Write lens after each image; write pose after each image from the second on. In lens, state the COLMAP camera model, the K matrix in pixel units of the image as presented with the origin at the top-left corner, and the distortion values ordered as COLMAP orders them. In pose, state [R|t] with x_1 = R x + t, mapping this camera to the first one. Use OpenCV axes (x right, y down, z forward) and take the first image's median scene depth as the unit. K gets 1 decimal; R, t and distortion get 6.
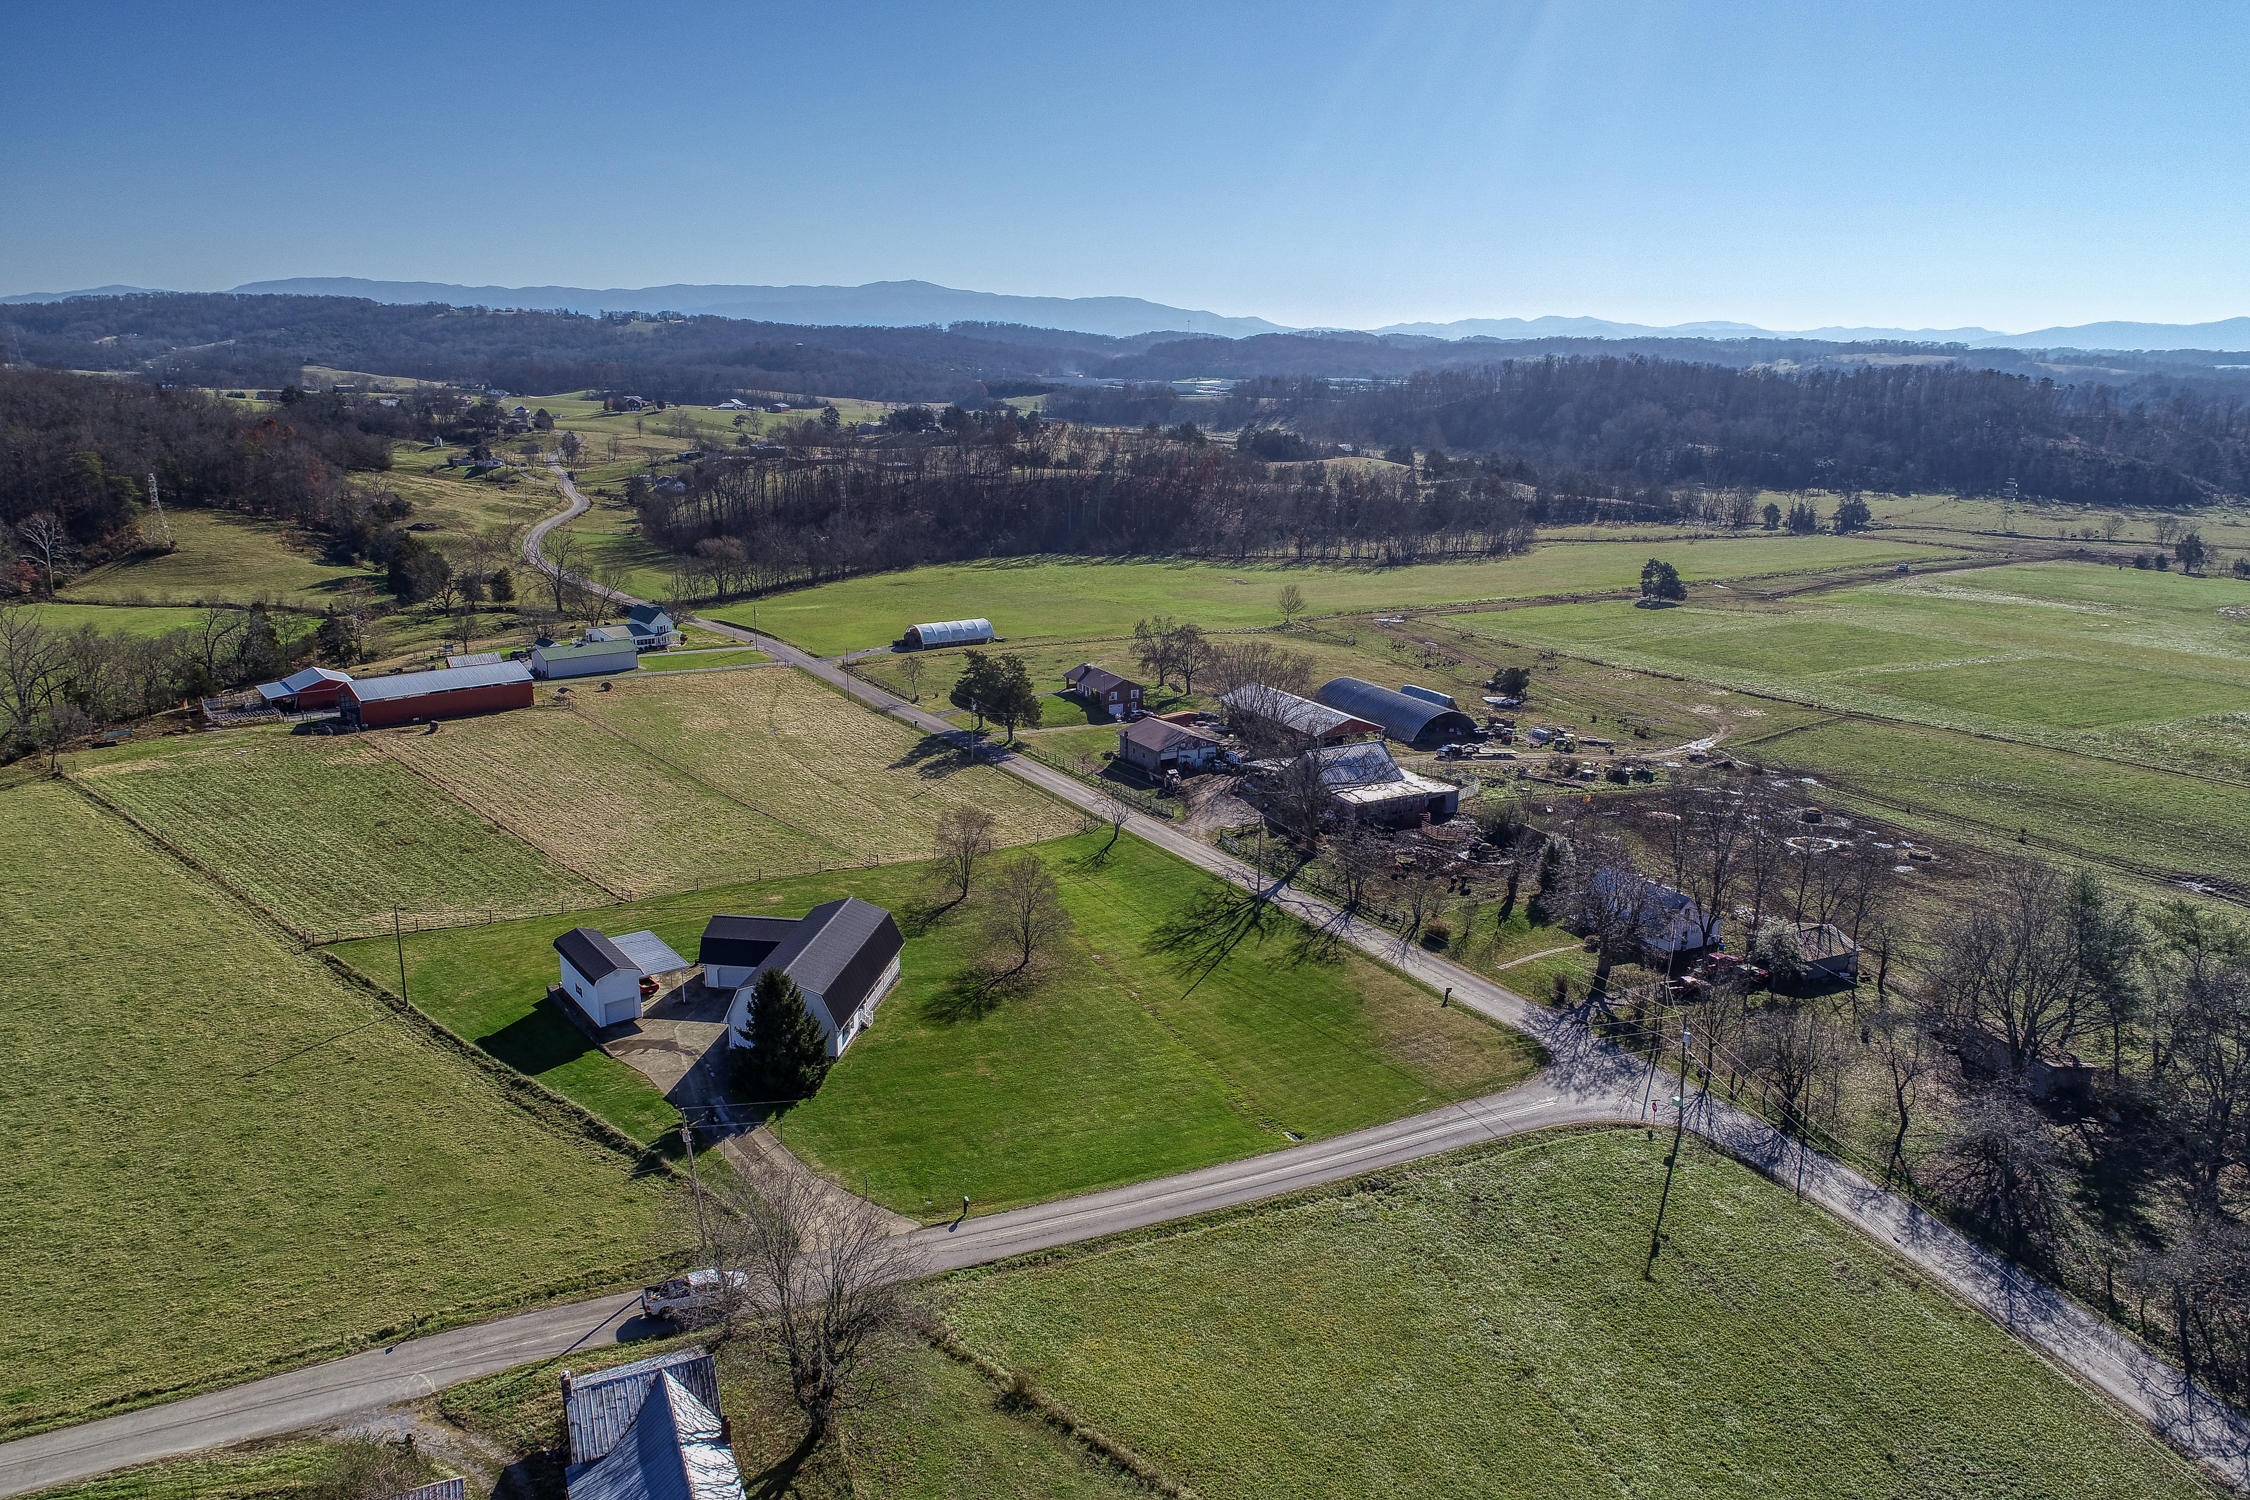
lens RADIAL K [[1509.3, 0, 1129.0], [0, 1509.3, 752.5], [0, 0, 1]] dist [0.002405, 0.001160]
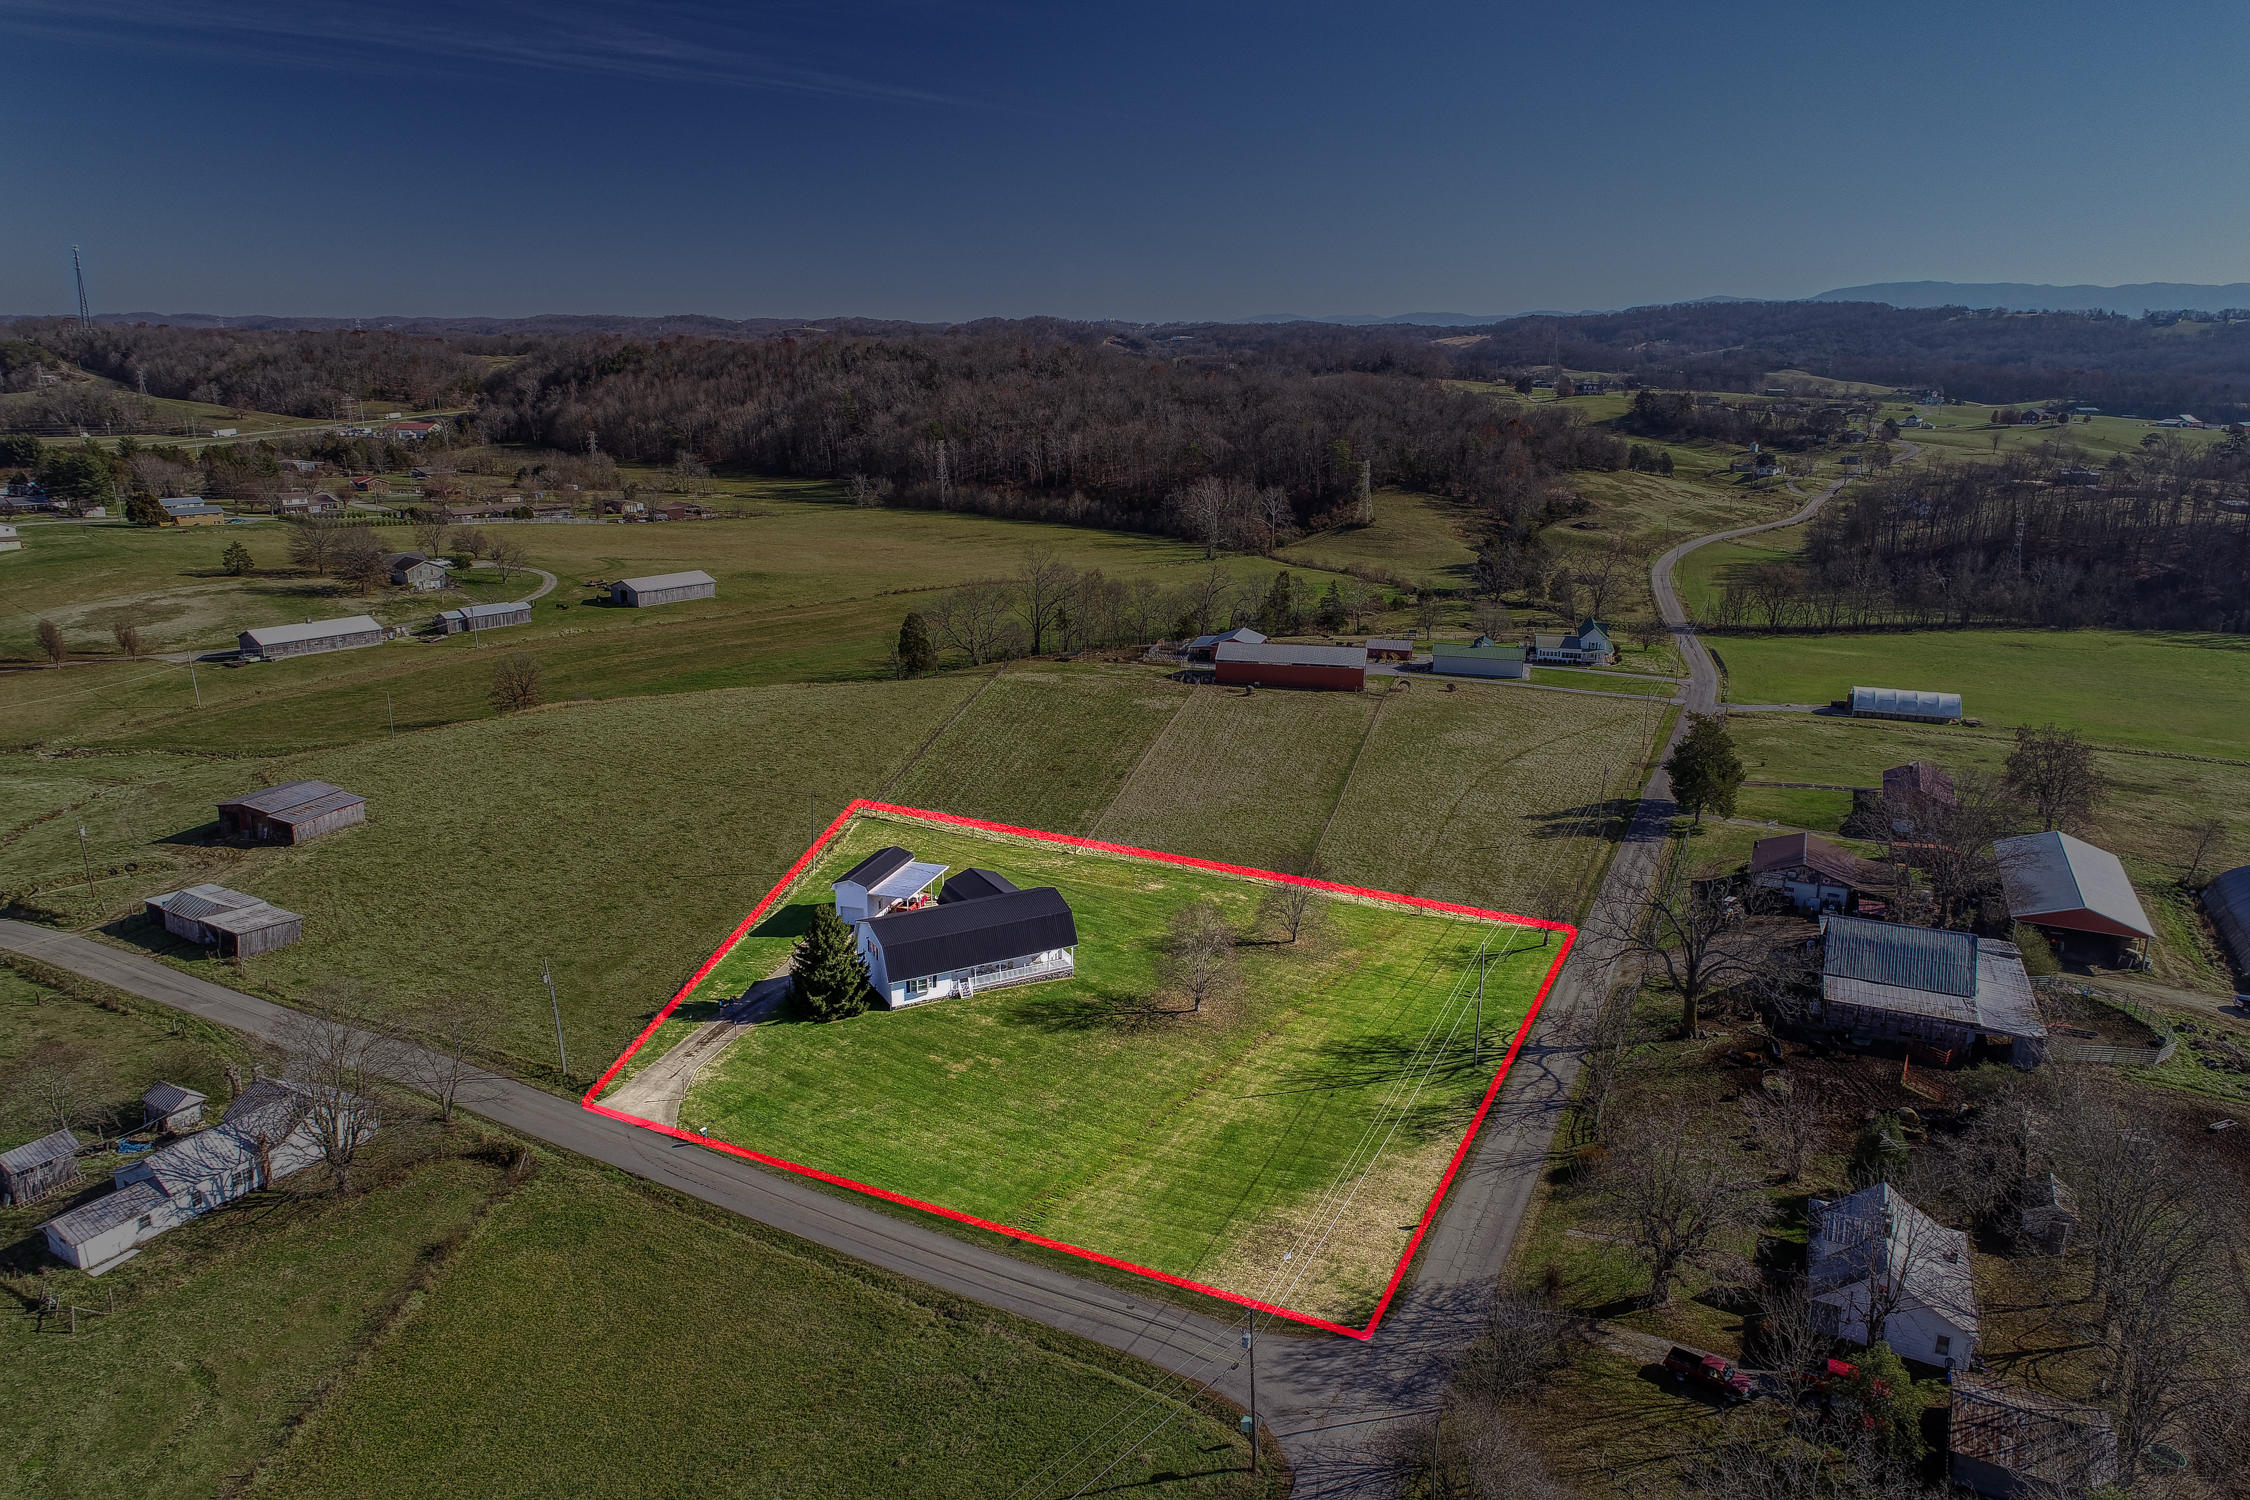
lens RADIAL K [[1519.1, 0, 1131.6], [0, 1519.1, 752.3], [0, 0, 1]] dist [-0.001607, 0.001056]
pose [[0.598911, 0.203726, -0.774468, 0.620851], [-0.206715, 0.973654, 0.096266, -0.103677], [0.773676, 0.102439, 0.625245, 0.356569]]
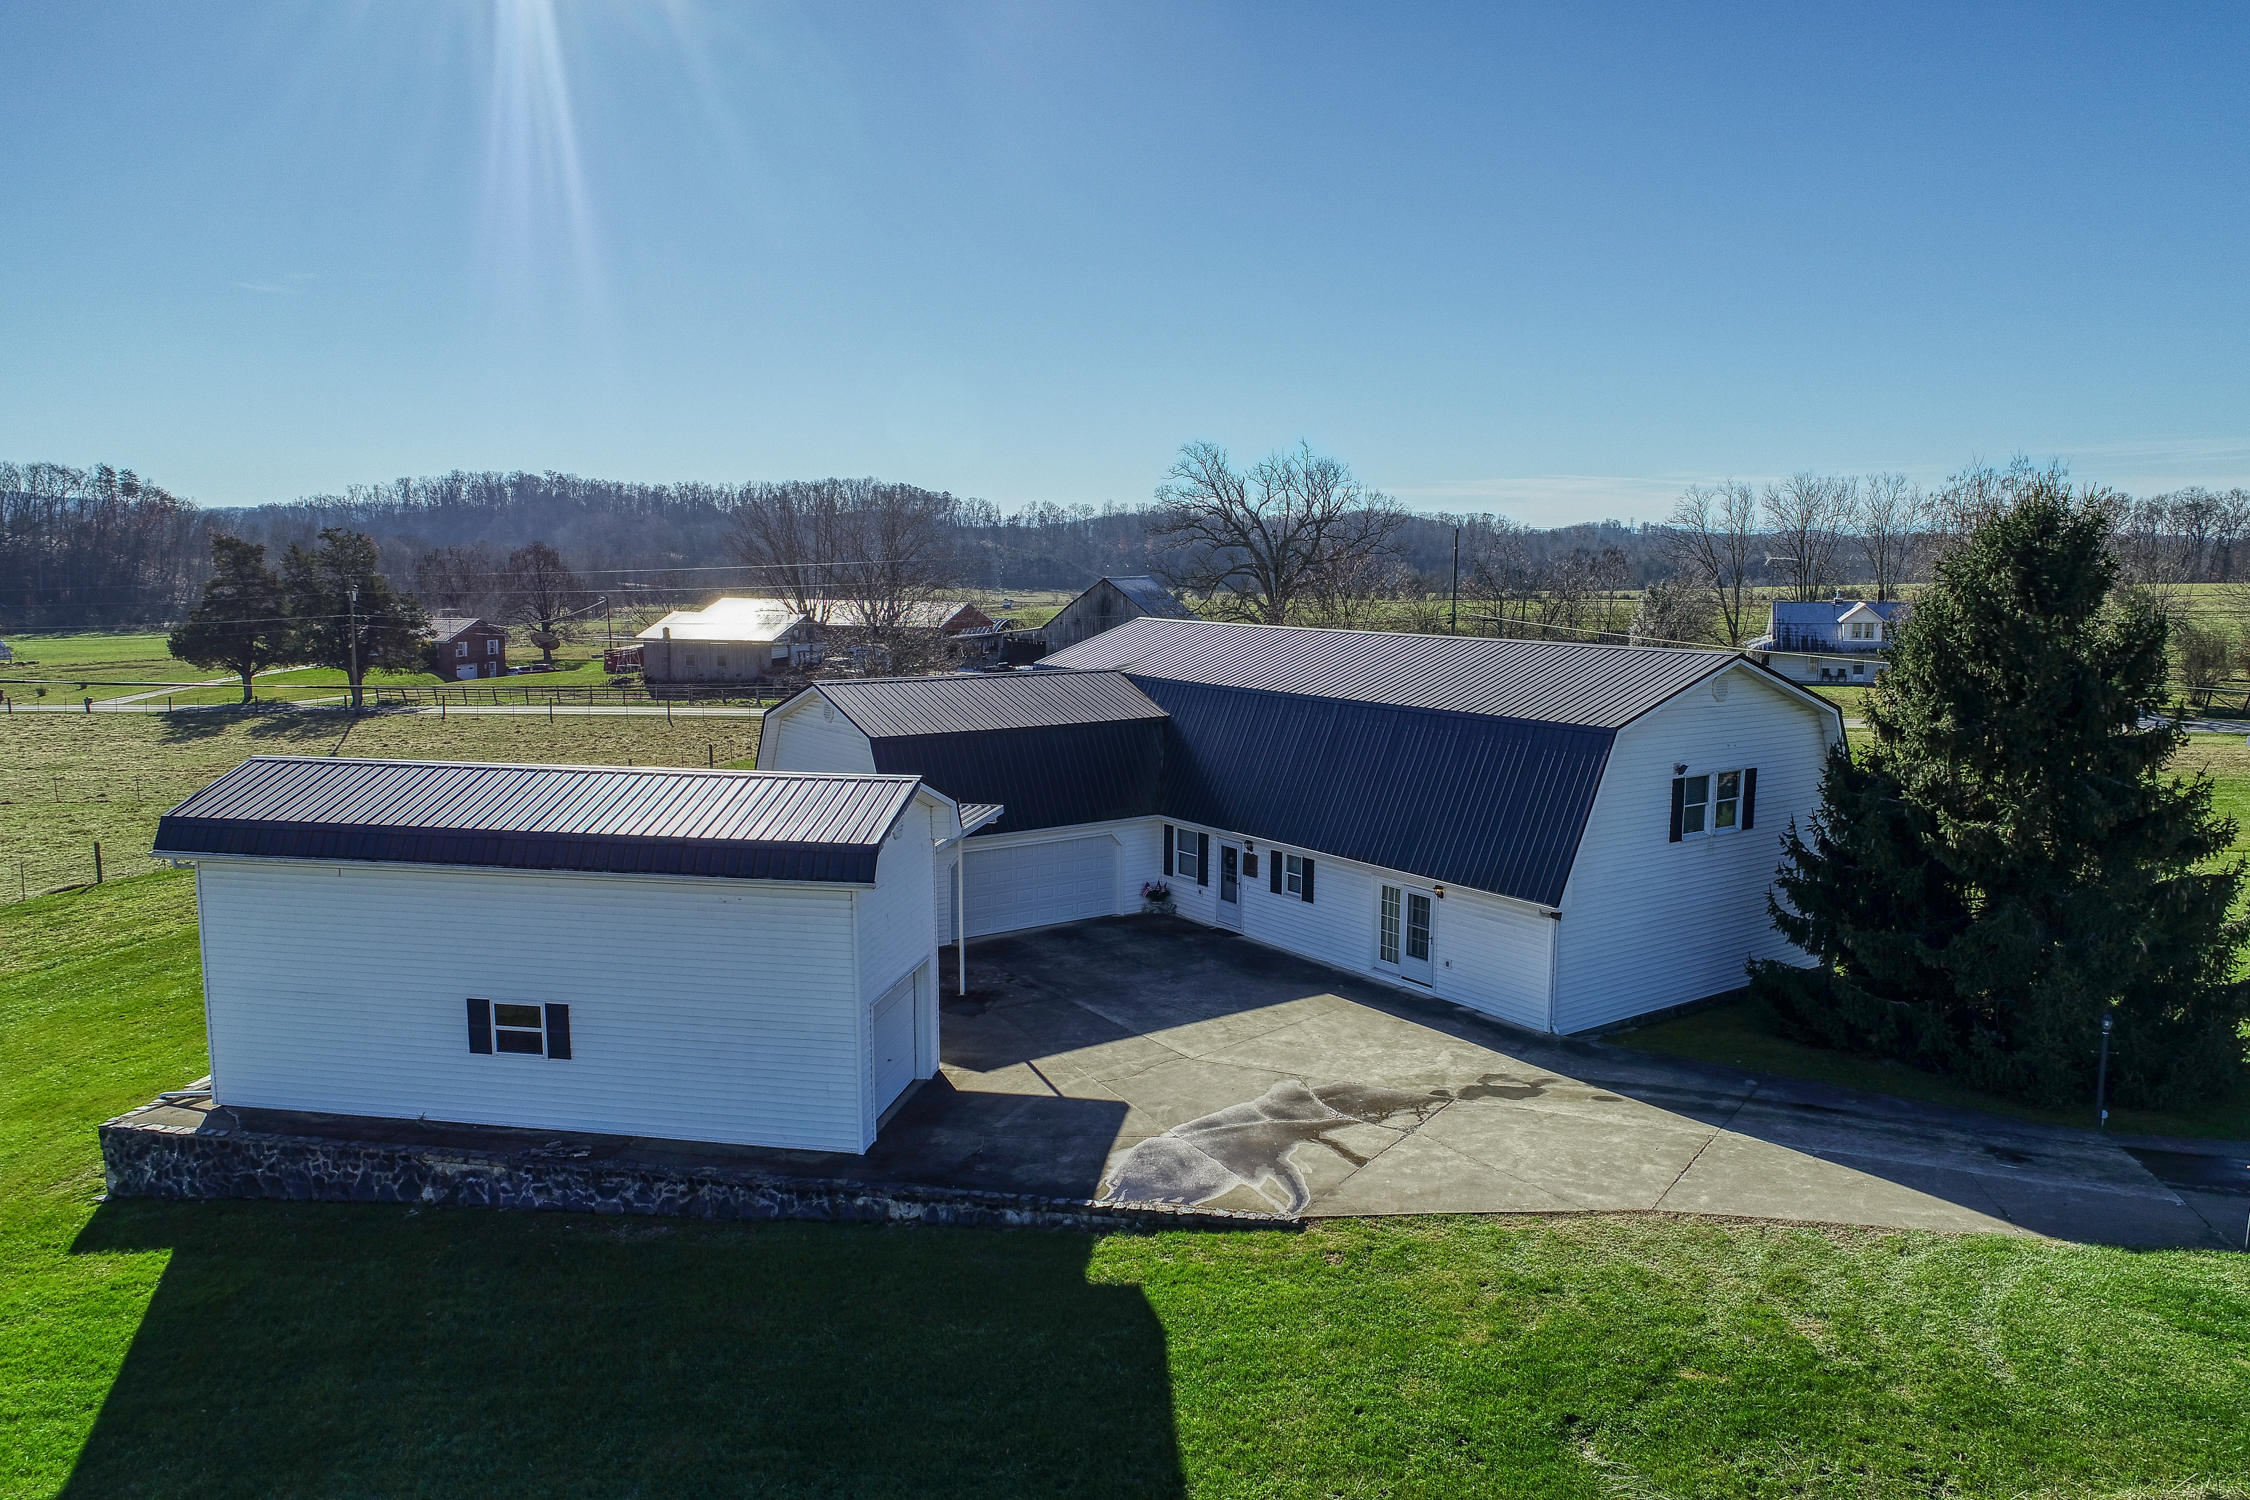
lens RADIAL K [[1519.1, 0, 1131.6], [0, 1519.1, 752.3], [0, 0, 1]] dist [-0.001607, 0.001056]
pose [[0.728340, -0.097725, 0.678211, -0.382814], [0.179975, 0.982310, -0.051735, 0.133807], [-0.661157, 0.159742, 0.733044, 0.746270]]
